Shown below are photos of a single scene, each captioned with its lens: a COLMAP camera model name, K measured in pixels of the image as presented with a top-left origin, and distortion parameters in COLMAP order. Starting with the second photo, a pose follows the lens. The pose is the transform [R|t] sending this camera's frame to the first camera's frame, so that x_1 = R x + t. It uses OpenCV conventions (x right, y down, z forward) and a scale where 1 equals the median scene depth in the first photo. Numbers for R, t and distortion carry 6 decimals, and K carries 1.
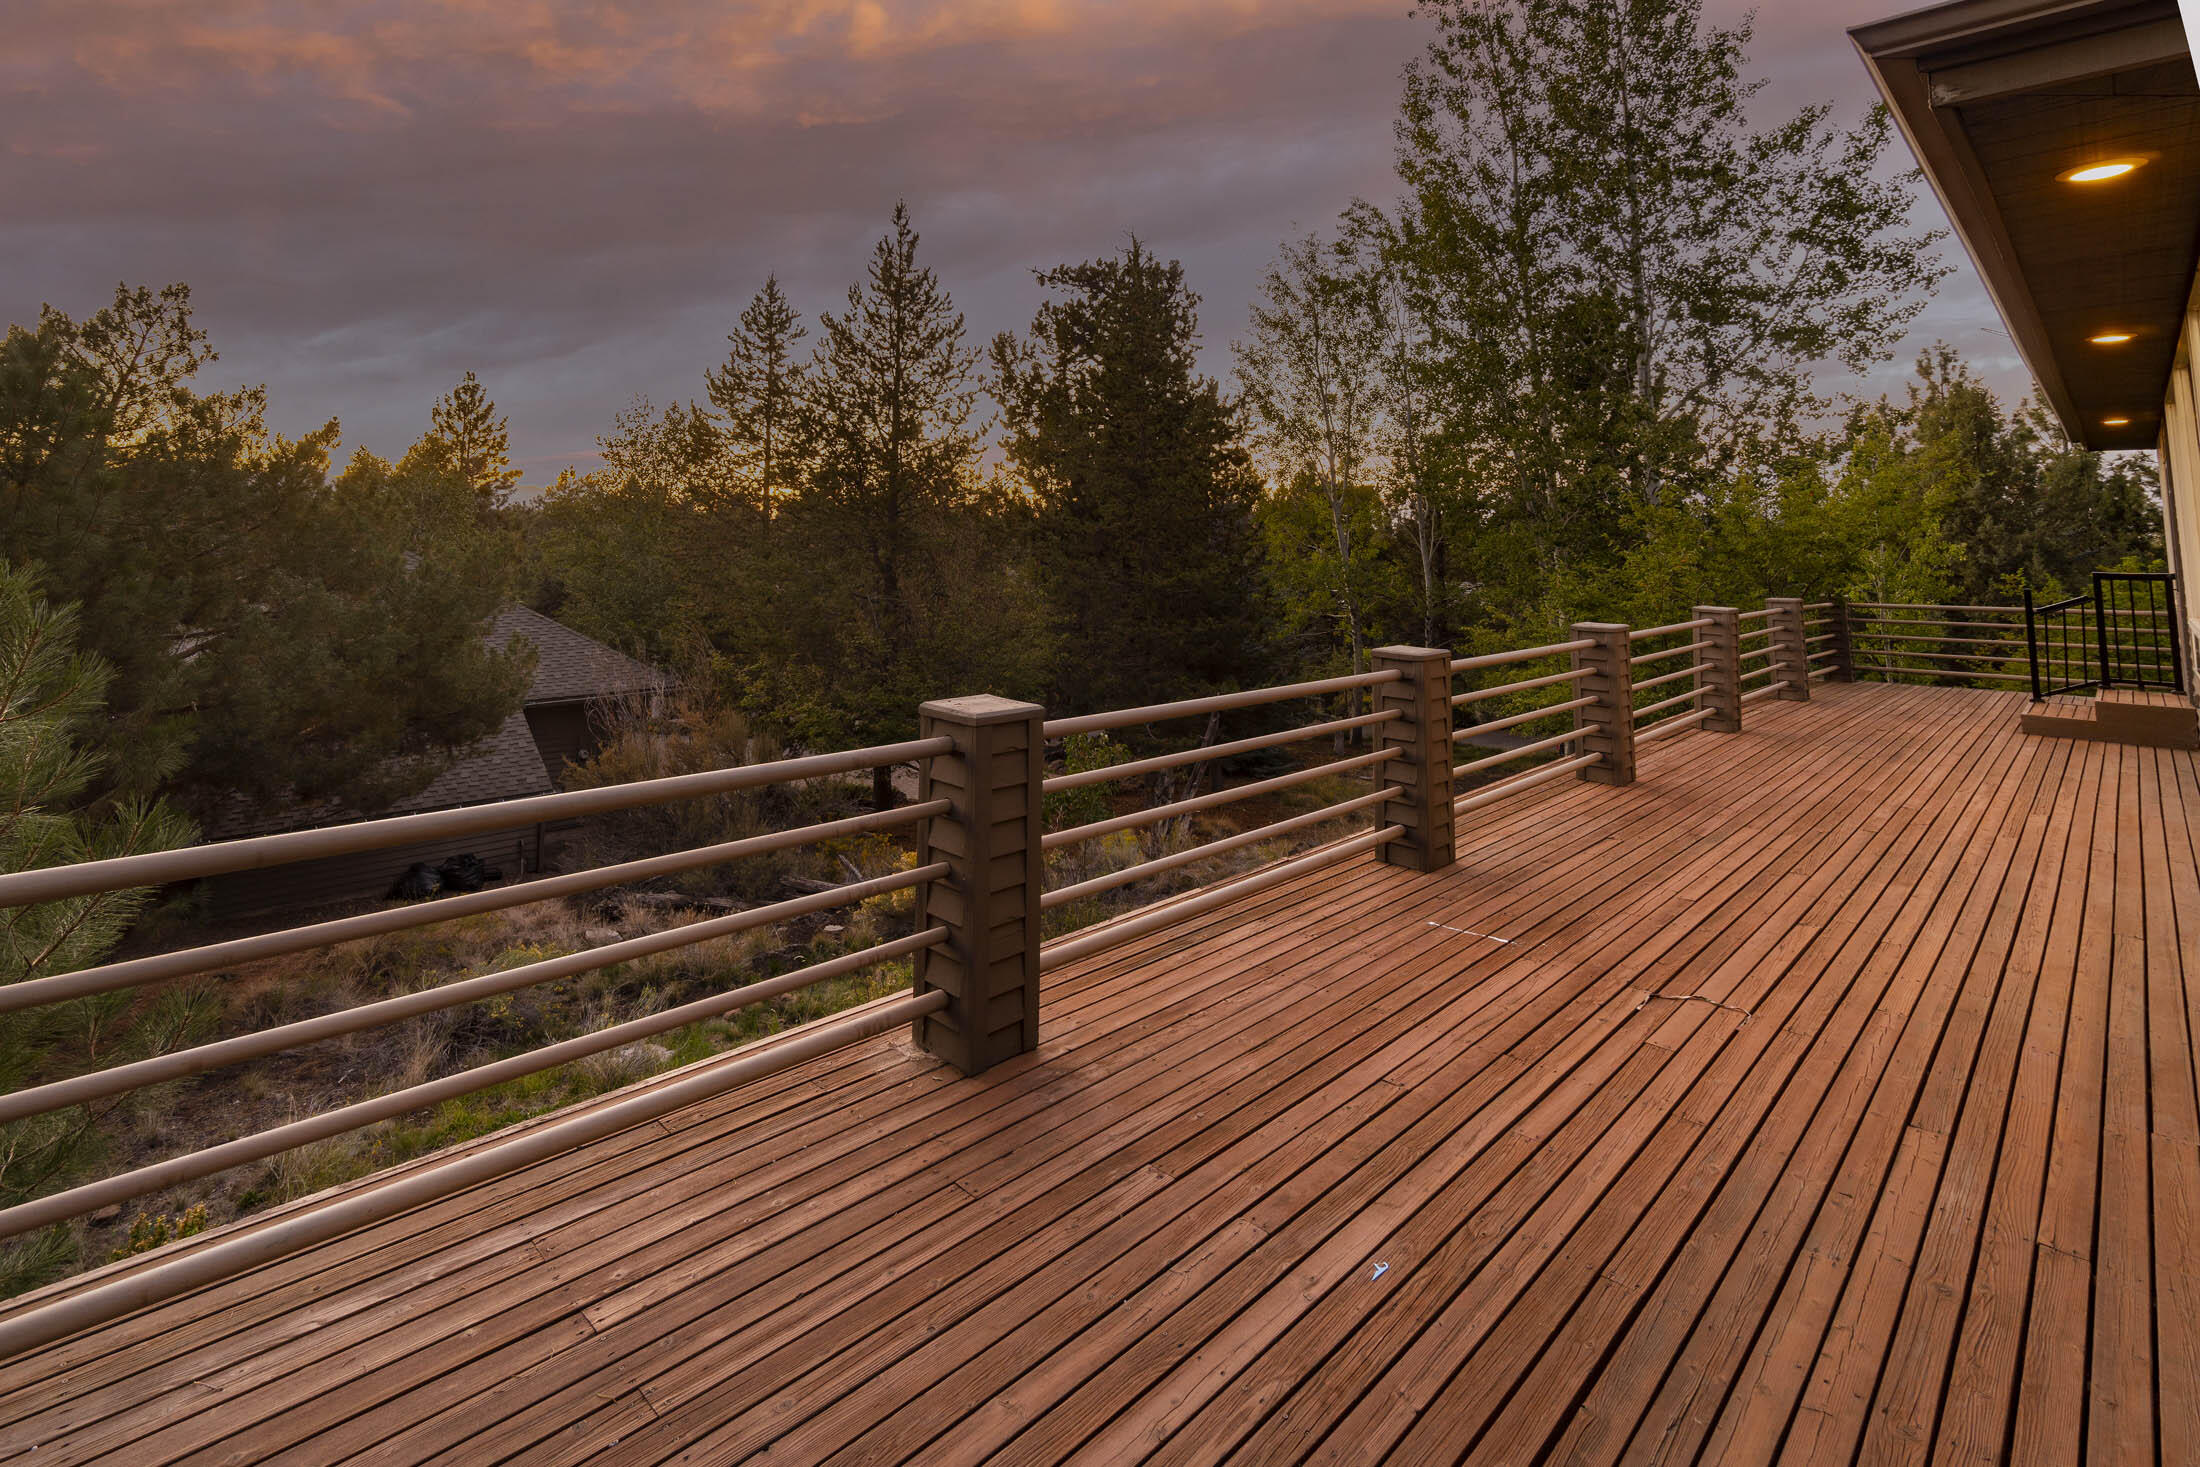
lens RADIAL K [[1001.2, 0, 1007.1], [0, 1001.2, 730.0], [0, 0, 1]] dist [-0.037488, -0.000213]
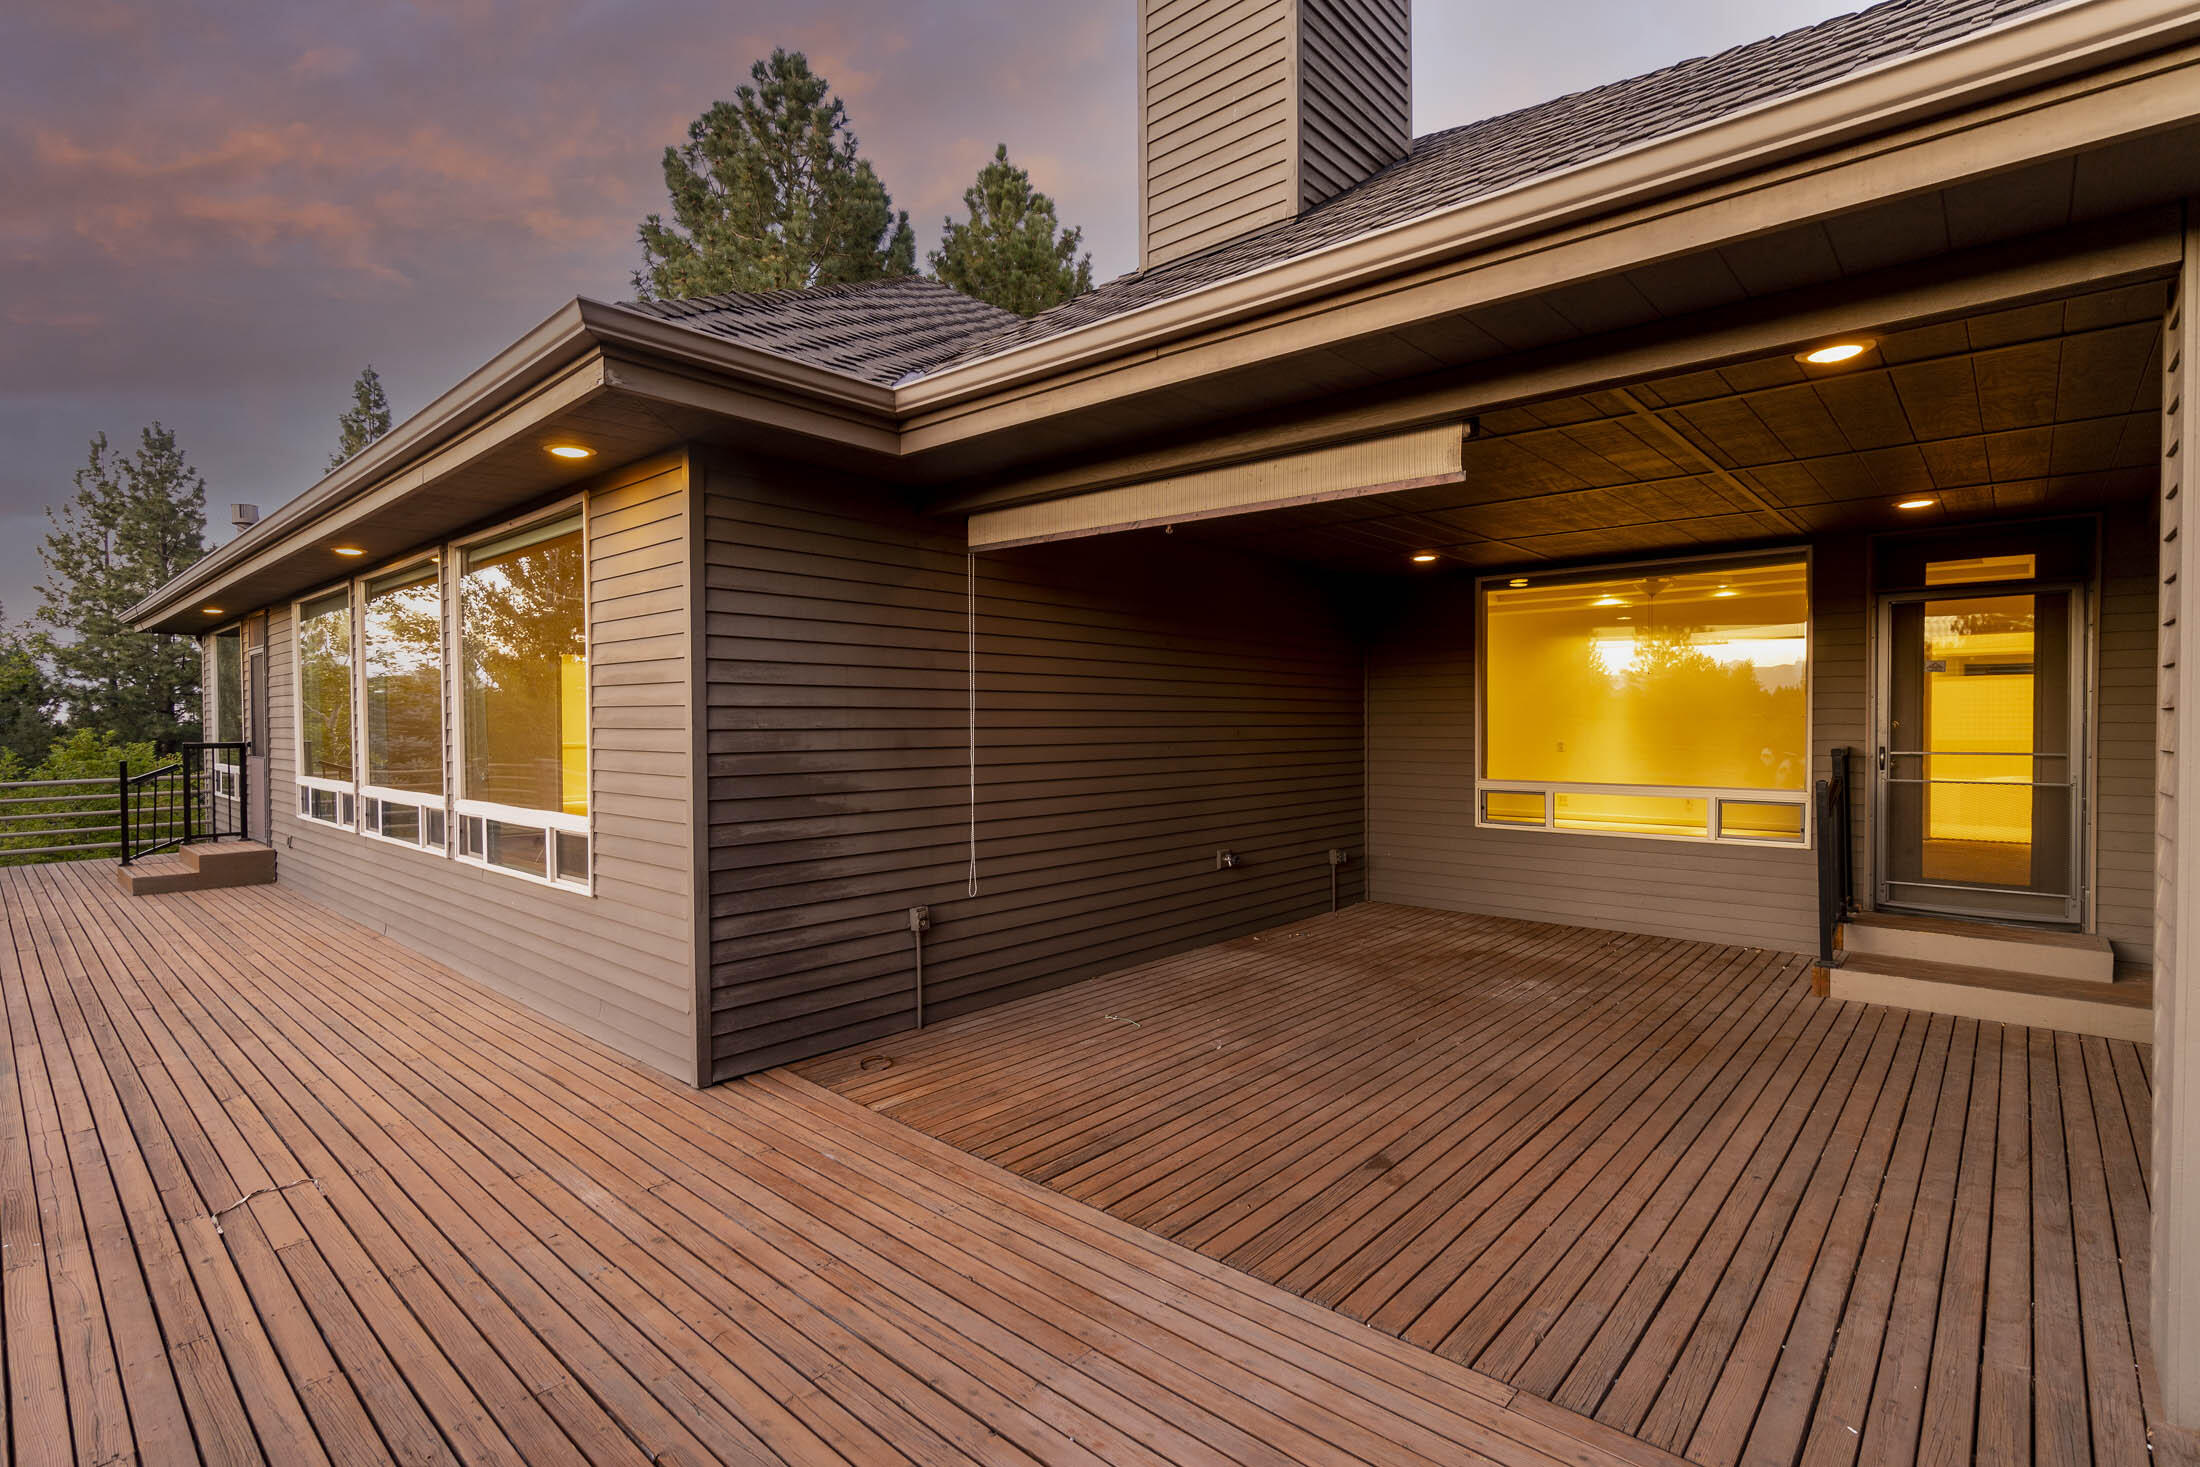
lens RADIAL K [[1001.2, 0, 1007.1], [0, 1001.2, 730.0], [0, 0, 1]] dist [-0.037488, -0.000213]
pose [[-0.054851, -0.015288, 0.998378, -0.254788], [0.194368, 0.980592, 0.025695, -0.050632], [-0.979394, 0.195462, -0.050815, 0.196952]]
